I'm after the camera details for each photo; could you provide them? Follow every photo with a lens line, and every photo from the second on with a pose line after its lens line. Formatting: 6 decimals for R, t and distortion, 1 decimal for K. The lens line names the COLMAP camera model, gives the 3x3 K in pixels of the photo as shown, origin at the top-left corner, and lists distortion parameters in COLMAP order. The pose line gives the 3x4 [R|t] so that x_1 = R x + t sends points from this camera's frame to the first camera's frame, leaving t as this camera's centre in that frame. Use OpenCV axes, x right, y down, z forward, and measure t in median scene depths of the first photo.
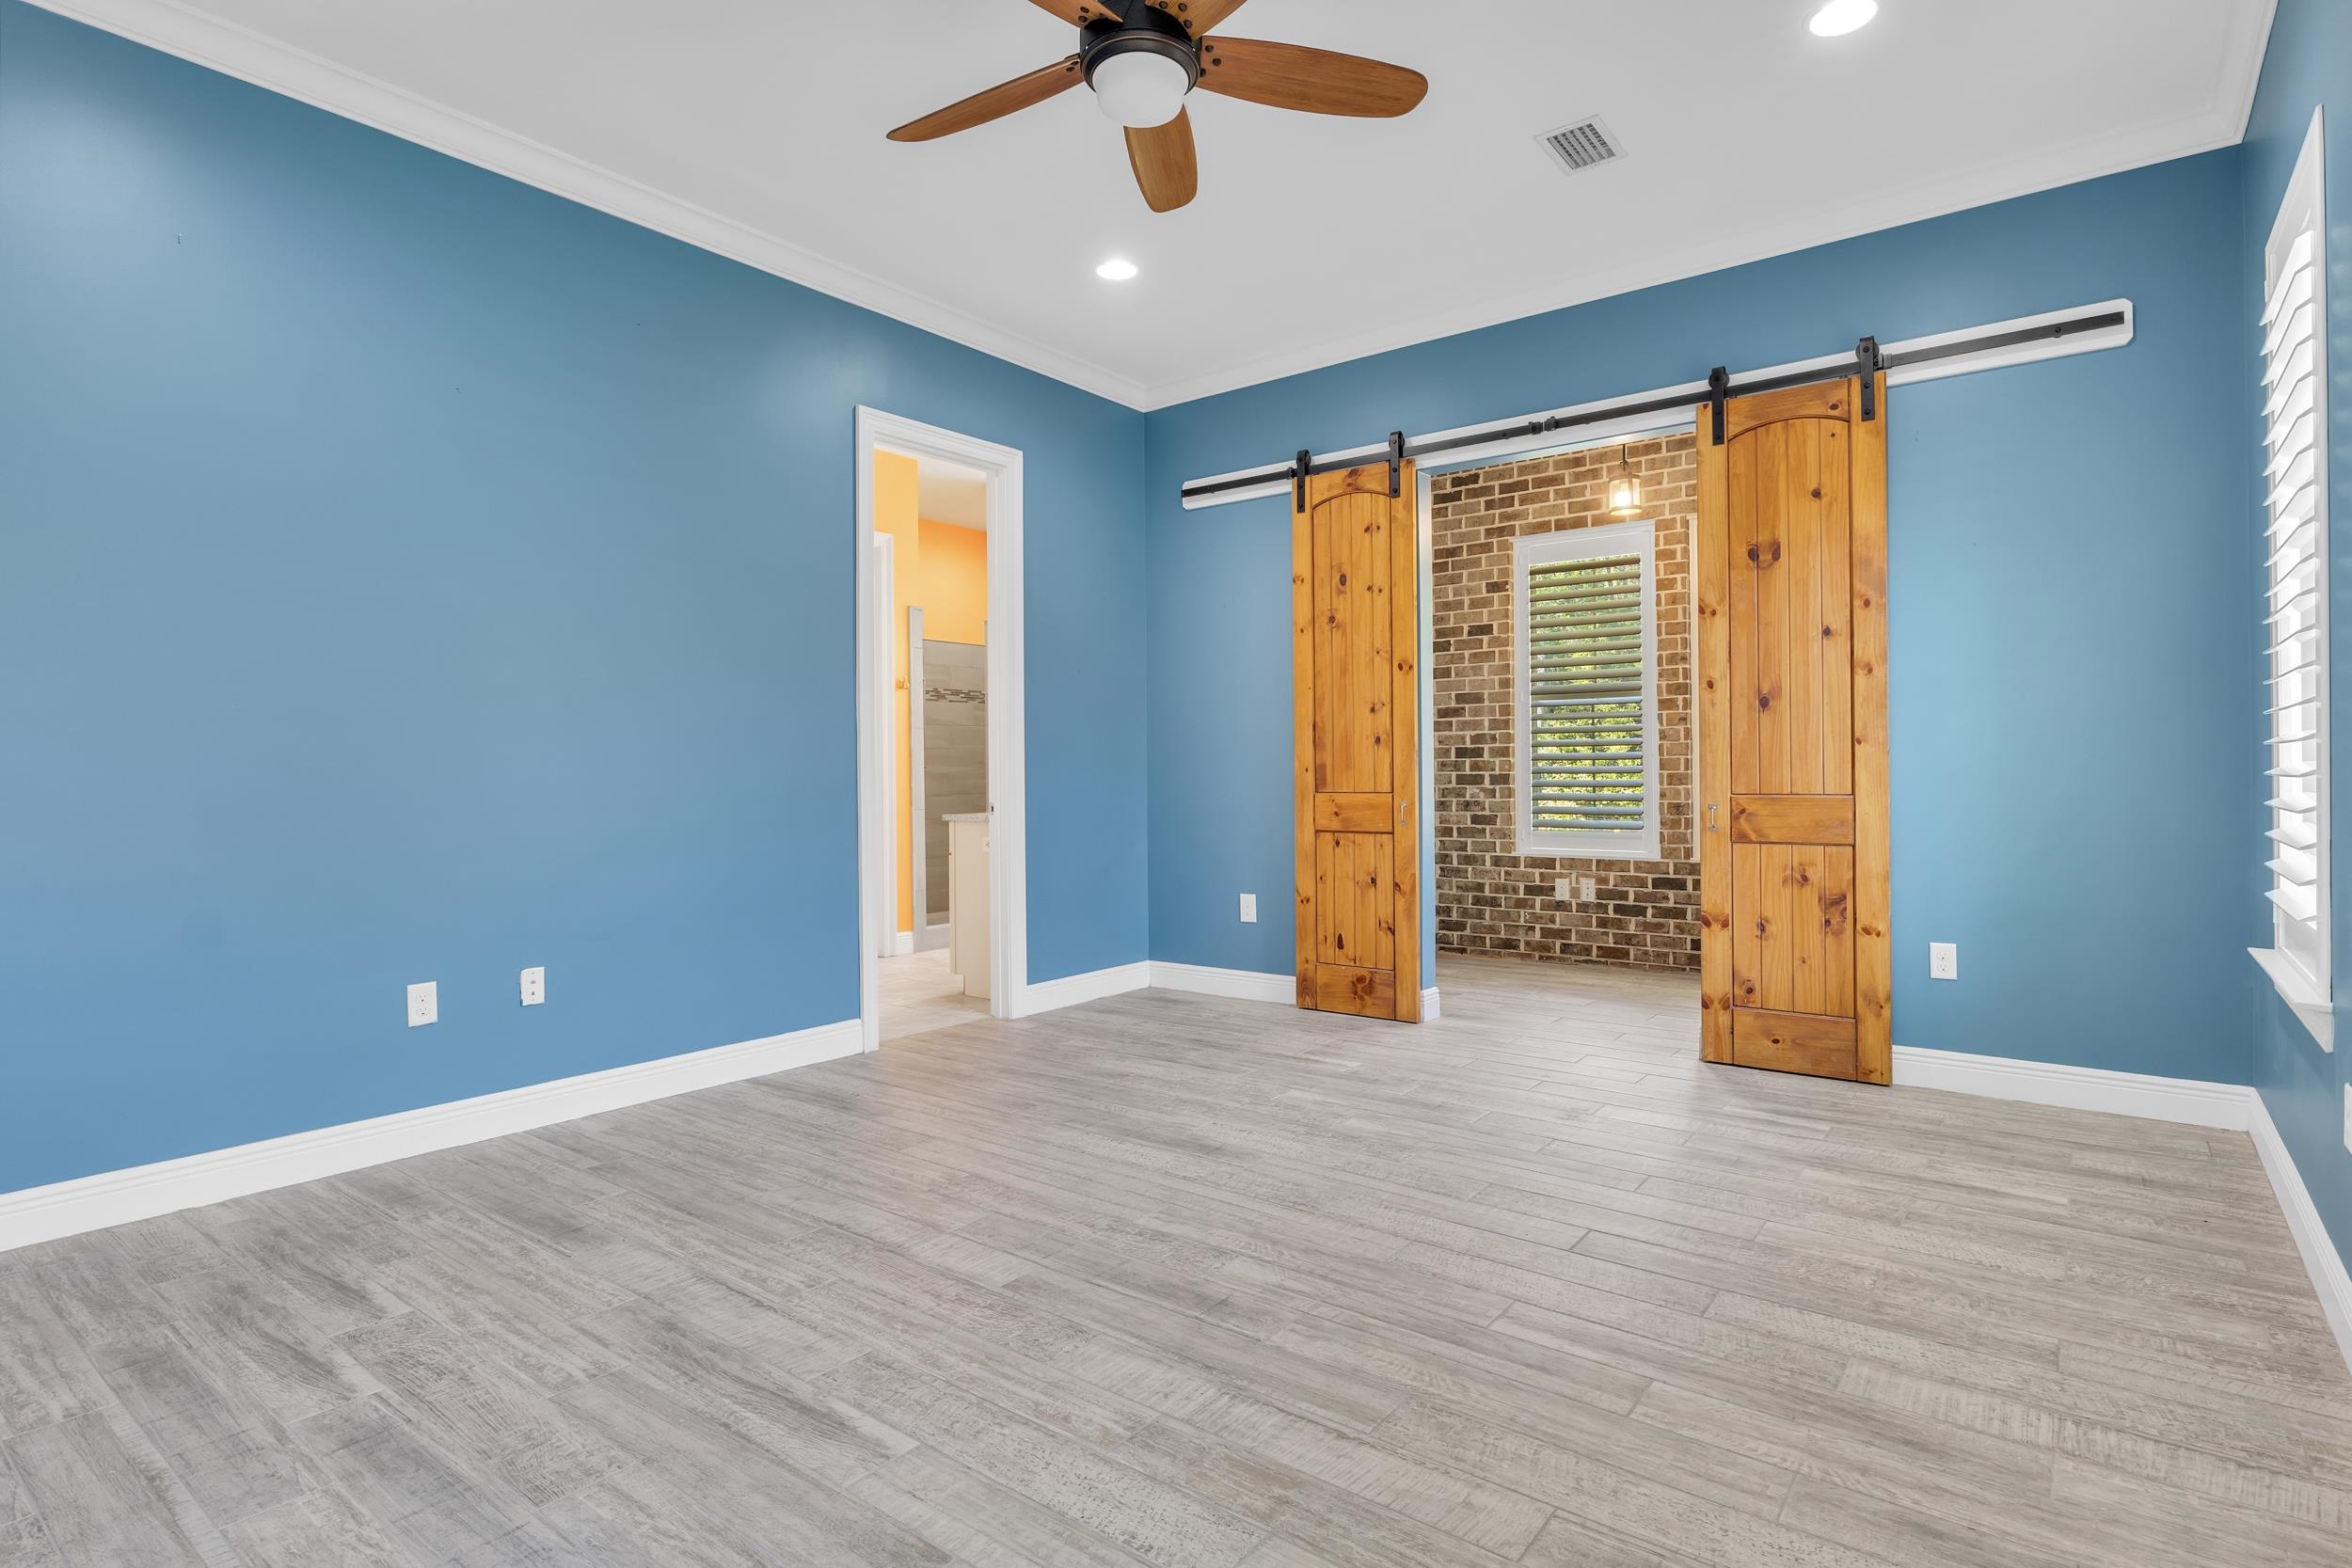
lens RADIAL K [[1185.8, 0, 1185.4], [0, 1185.8, 762.0], [0, 0, 1]] dist [-0.007323, -0.000513]
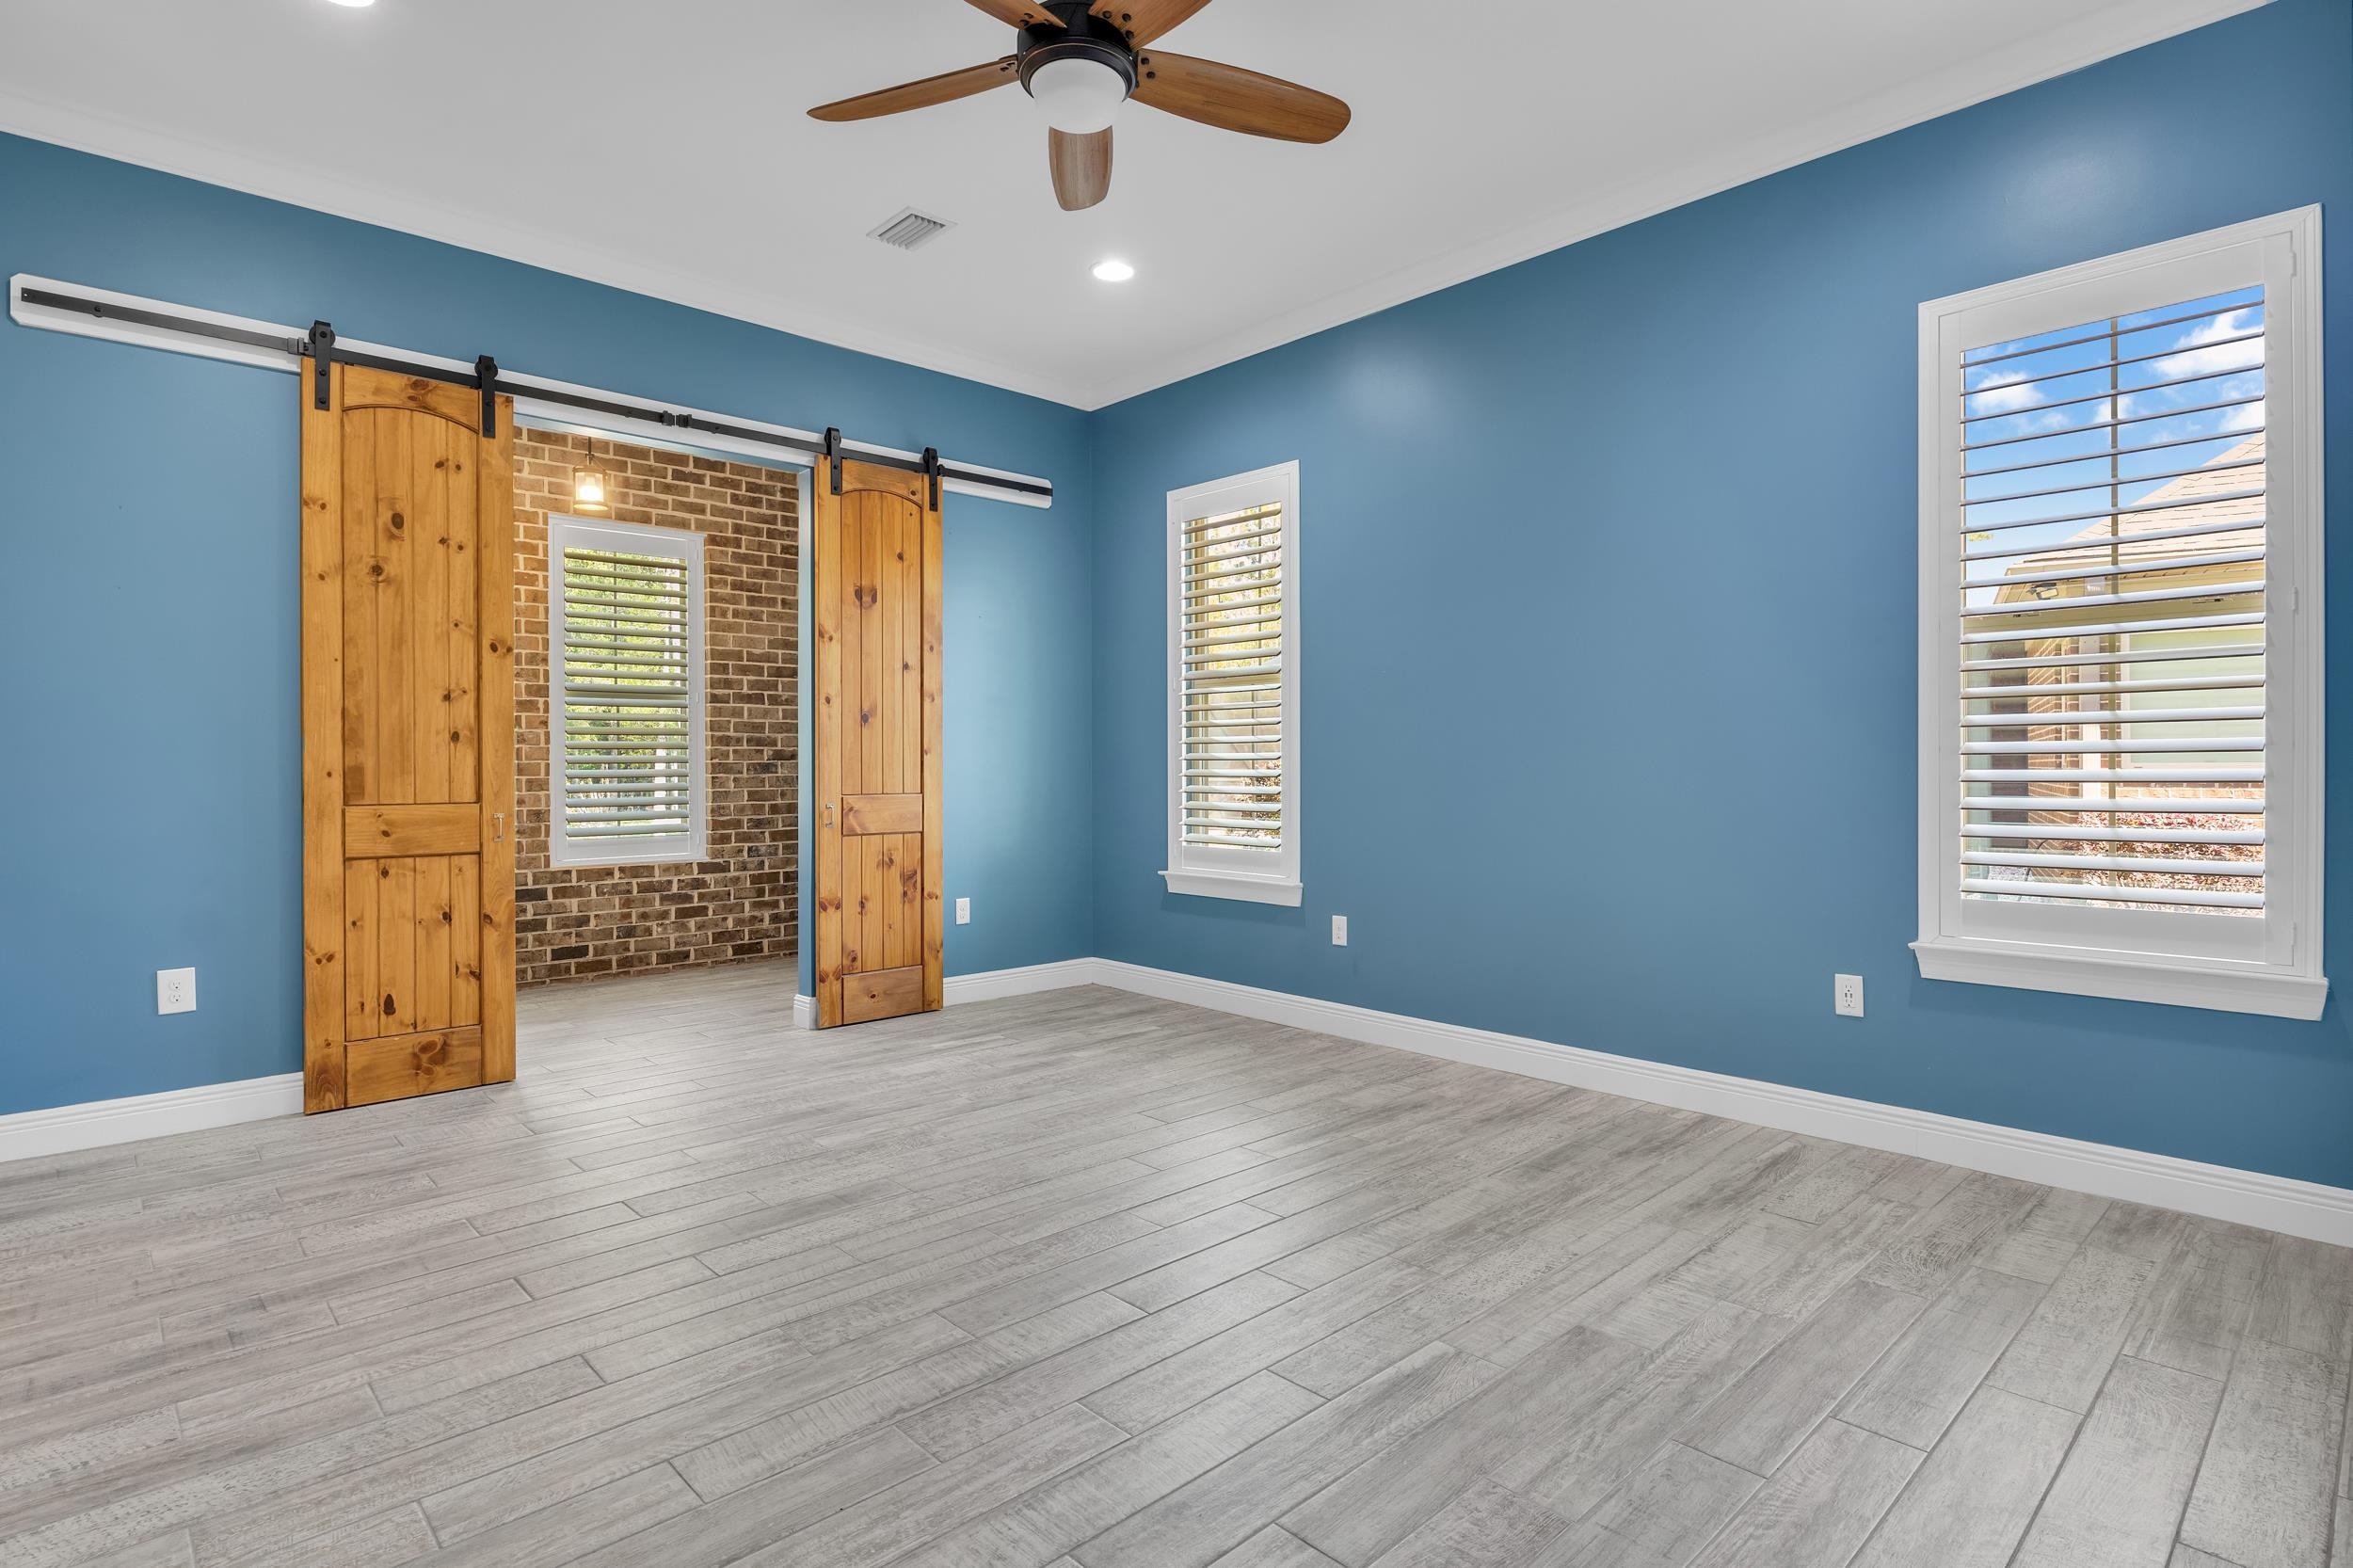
lens RADIAL K [[1186.4, 0, 1185.9], [0, 1186.4, 762.0], [0, 0, 1]] dist [-0.007323, -0.000513]
pose [[0.153999, 0.011769, 0.988001, -0.648383], [-0.004721, 0.999926, -0.011175, 0.006035], [-0.988060, -0.002943, 0.154043, 0.481343]]
